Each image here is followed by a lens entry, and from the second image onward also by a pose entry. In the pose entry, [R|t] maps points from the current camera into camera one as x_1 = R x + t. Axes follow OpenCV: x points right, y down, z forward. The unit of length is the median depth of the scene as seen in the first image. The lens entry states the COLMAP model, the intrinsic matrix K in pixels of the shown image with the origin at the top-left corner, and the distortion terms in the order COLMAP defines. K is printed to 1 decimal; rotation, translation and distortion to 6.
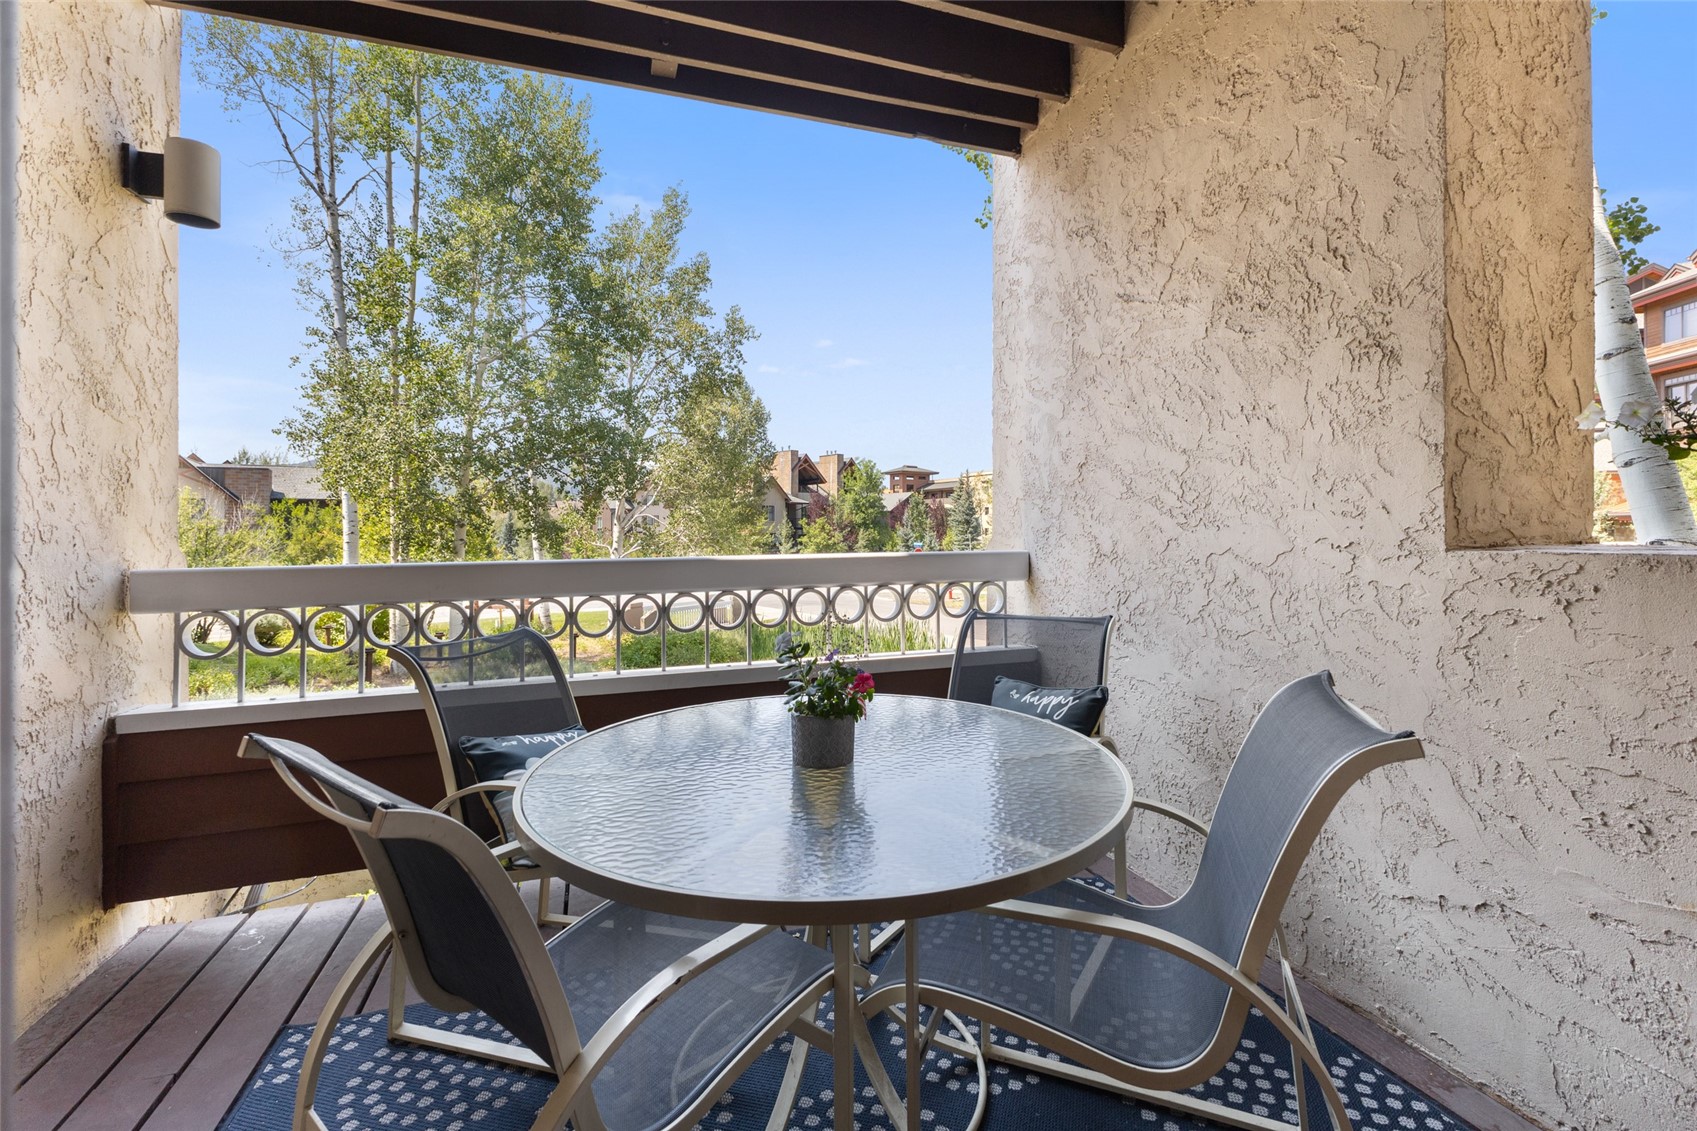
lens RADIAL K [[744.8, 0, 851.5], [0, 744.8, 521.3], [0, 0, 1]] dist [0.003075, 0.000016]
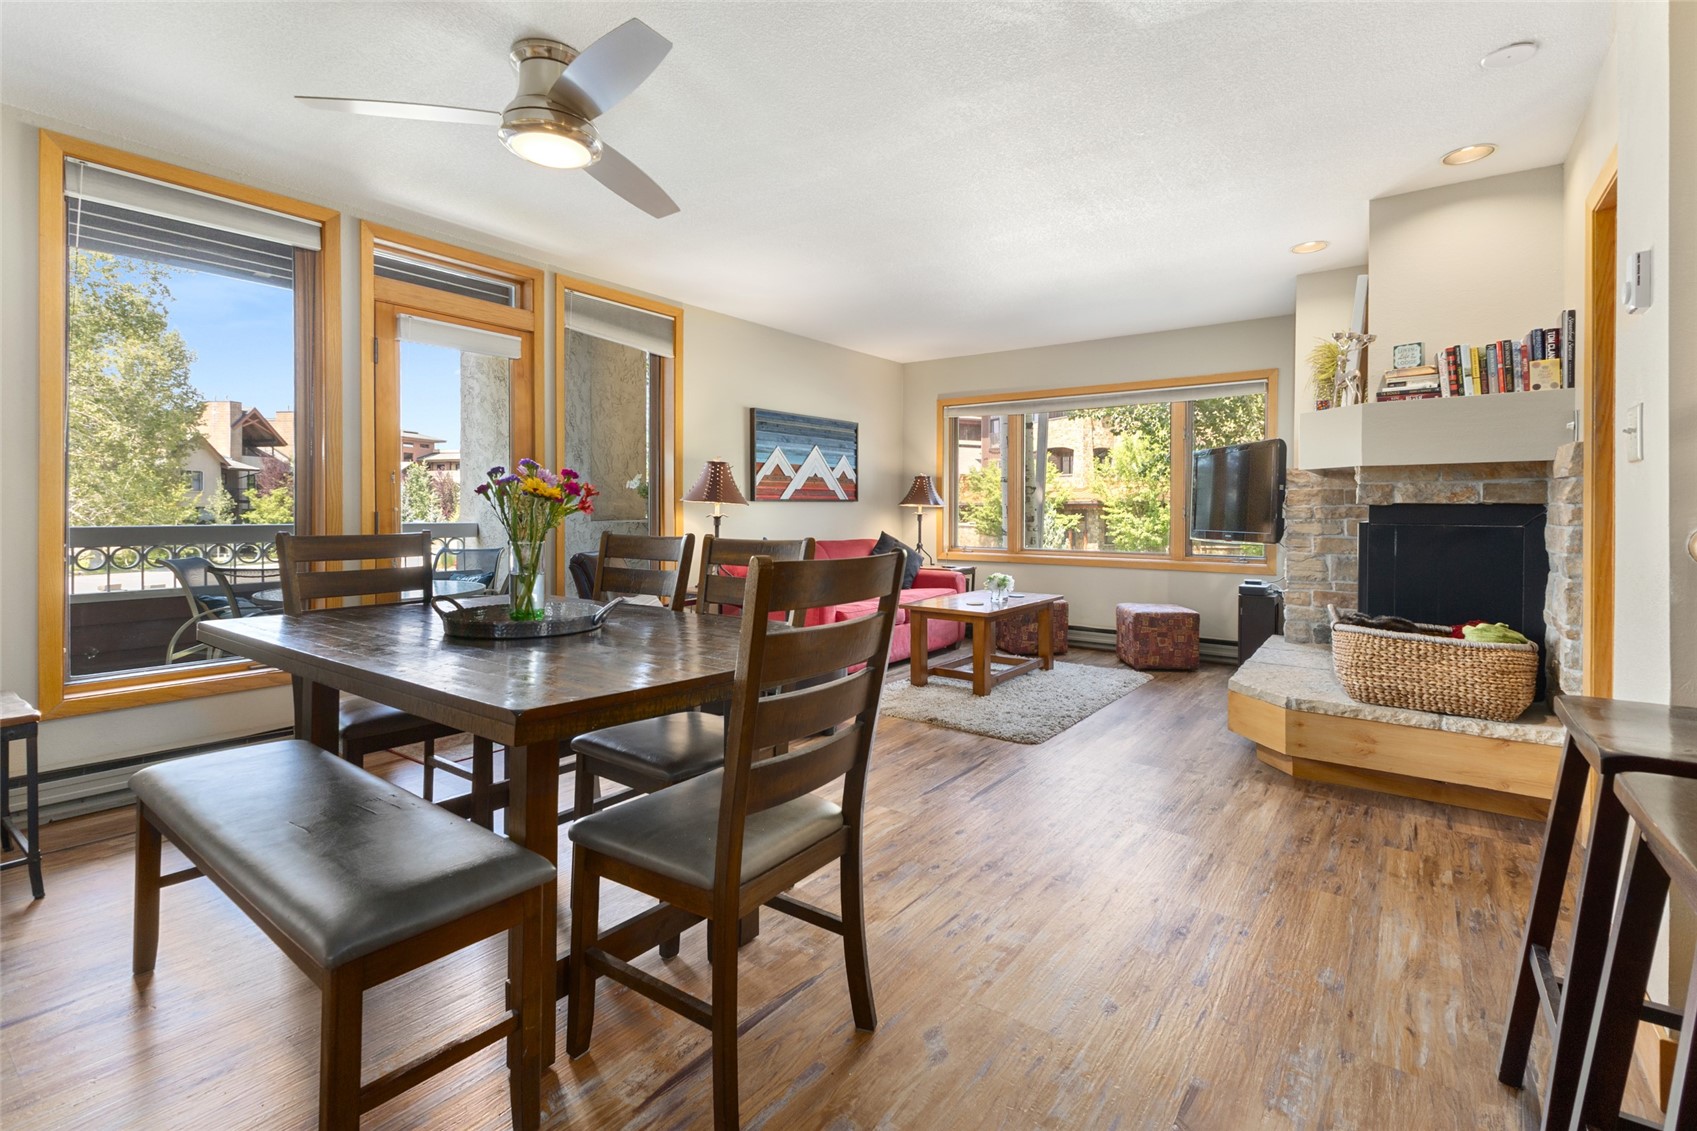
lens RADIAL K [[767.9, 0, 868.3], [0, 767.9, 516.1], [0, 0, 1]] dist [0.003243, 0.000079]
pose [[0.814803, 0.009244, 0.579665, -0.016027], [-0.021448, 0.999669, 0.014207, -0.004619], [-0.579341, -0.024008, 0.814731, -0.197928]]
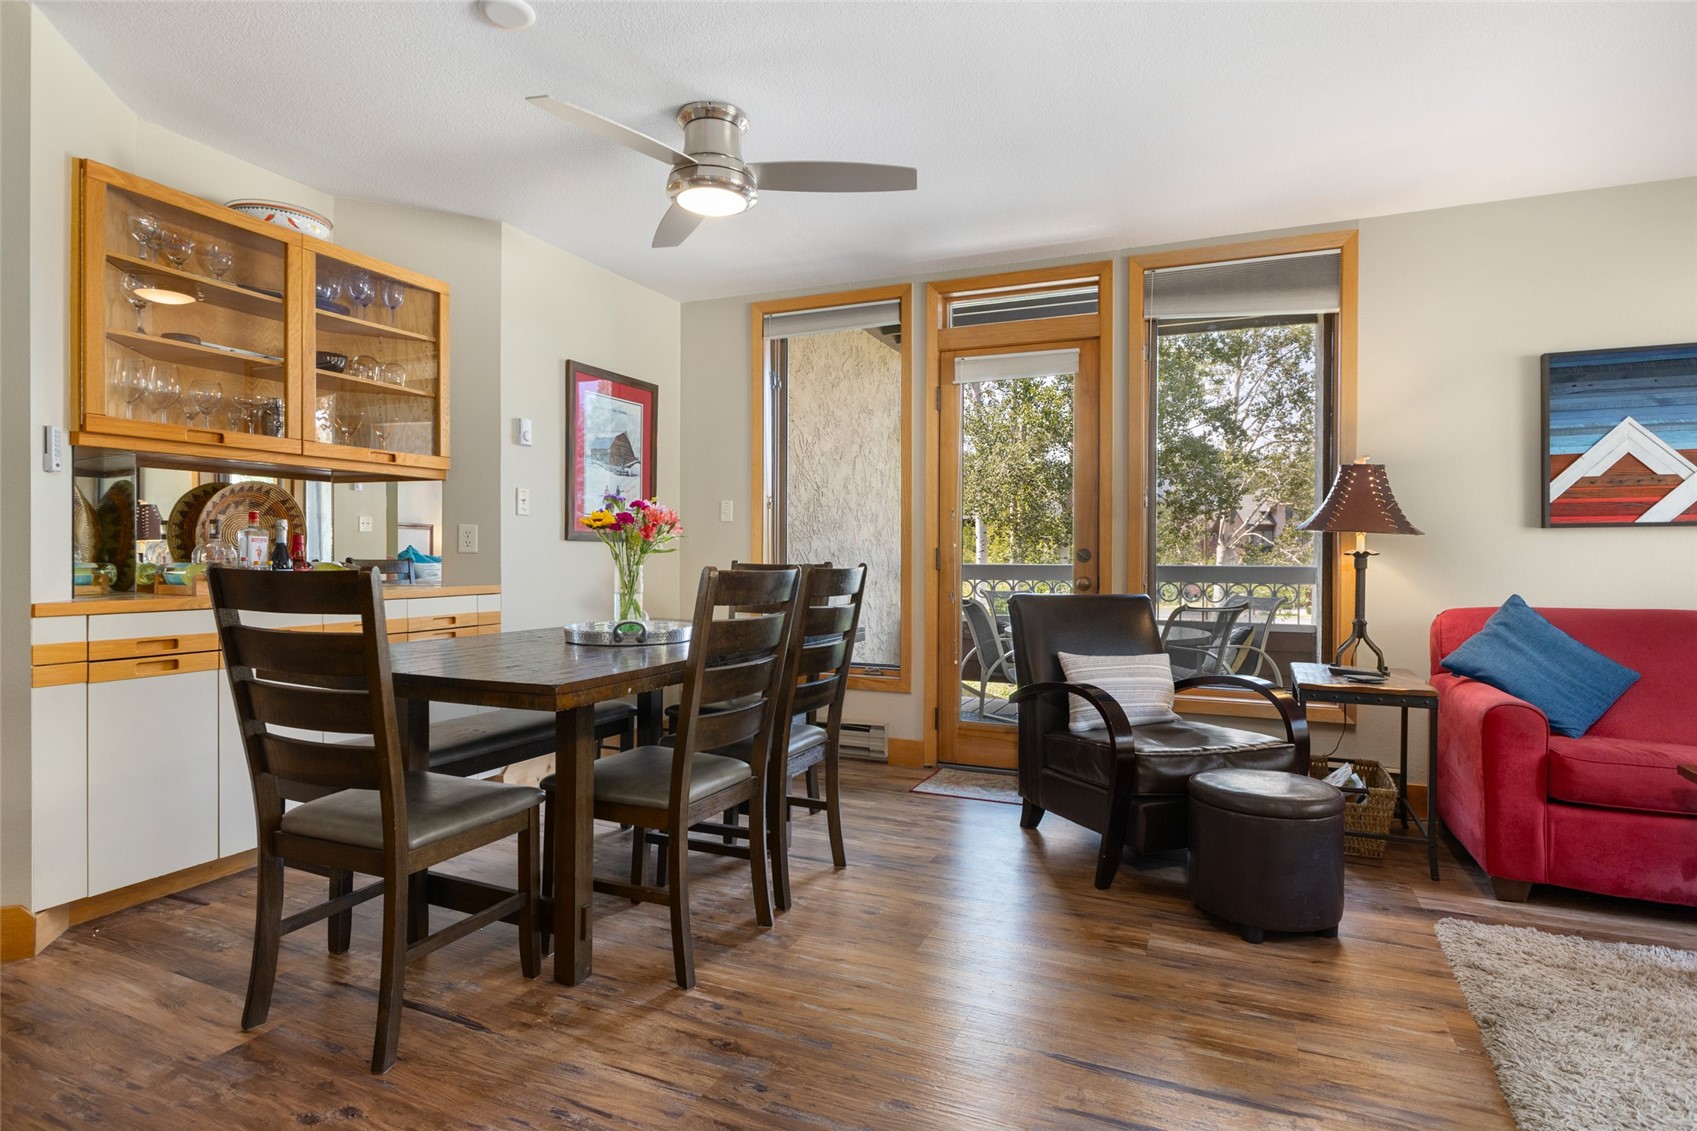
lens RADIAL K [[891.7, 0, 848.3], [0, 891.7, 556.4], [0, 0, 1]] dist [-0.001271, -0.002652]
pose [[0.736586, 0.015057, -0.676176, 0.117862], [-0.001776, 0.999792, 0.020328, -0.003076], [0.676341, -0.013772, 0.736460, -0.168319]]
